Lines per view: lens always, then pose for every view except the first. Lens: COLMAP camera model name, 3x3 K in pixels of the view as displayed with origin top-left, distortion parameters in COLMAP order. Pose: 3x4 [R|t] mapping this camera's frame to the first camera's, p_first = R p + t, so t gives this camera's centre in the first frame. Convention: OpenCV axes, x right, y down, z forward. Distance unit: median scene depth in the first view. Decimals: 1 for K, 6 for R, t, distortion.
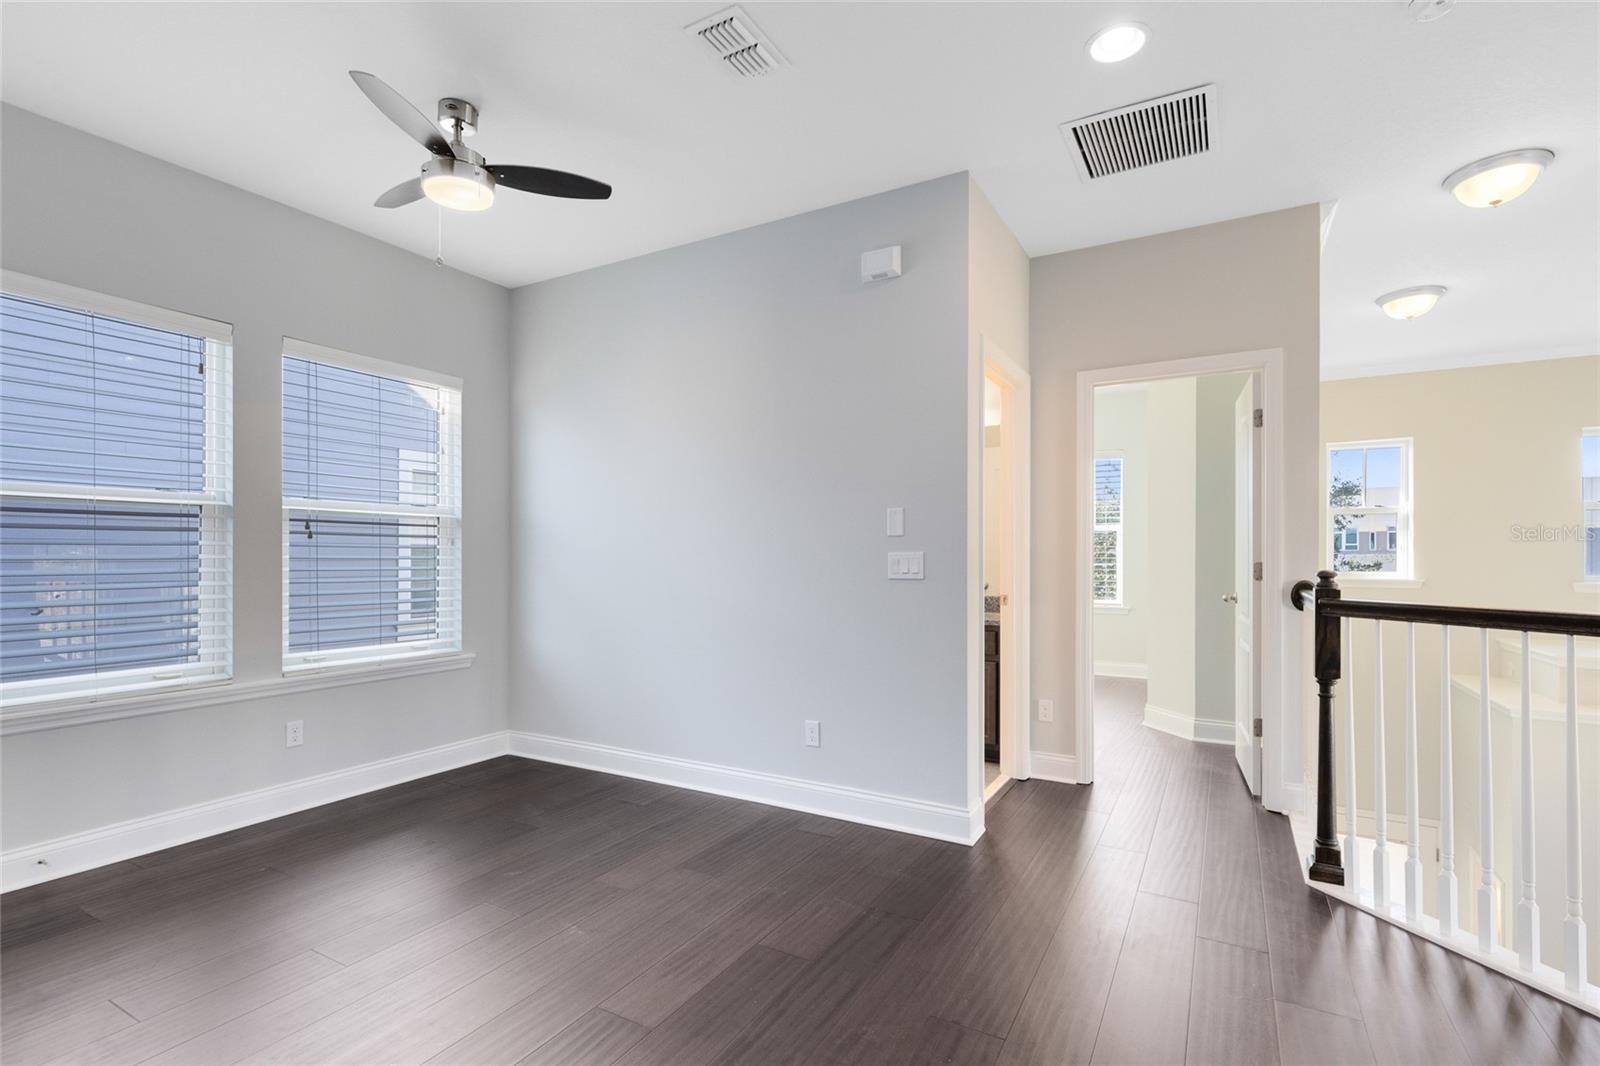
lens RADIAL K [[728.0, 0, 799.3], [0, 728.0, 539.4], [0, 0, 1]] dist [0.002010, -0.000004]
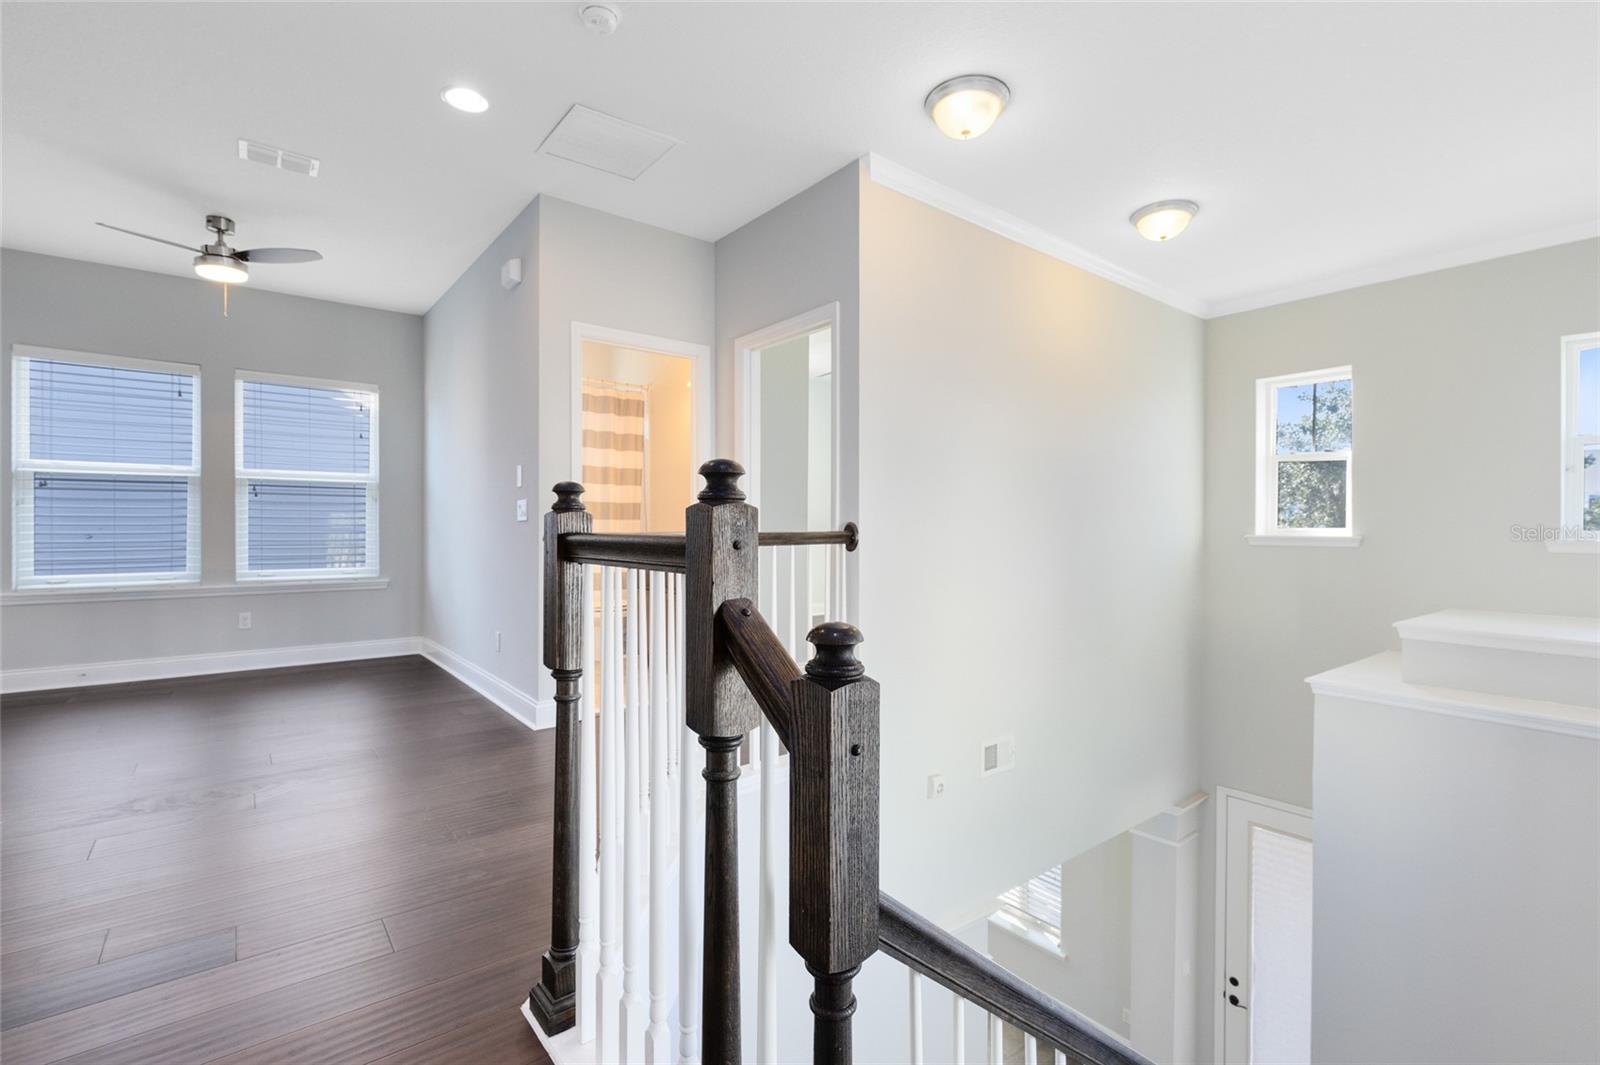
lens RADIAL K [[728.0, 0, 799.3], [0, 728.0, 538.9], [0, 0, 1]] dist [0.002010, -0.000004]
pose [[0.927317, 0.005516, -0.374237, 0.987433], [0.006113, 0.999535, 0.029881, 0.049005], [0.374227, -0.029997, 0.926852, -0.011889]]
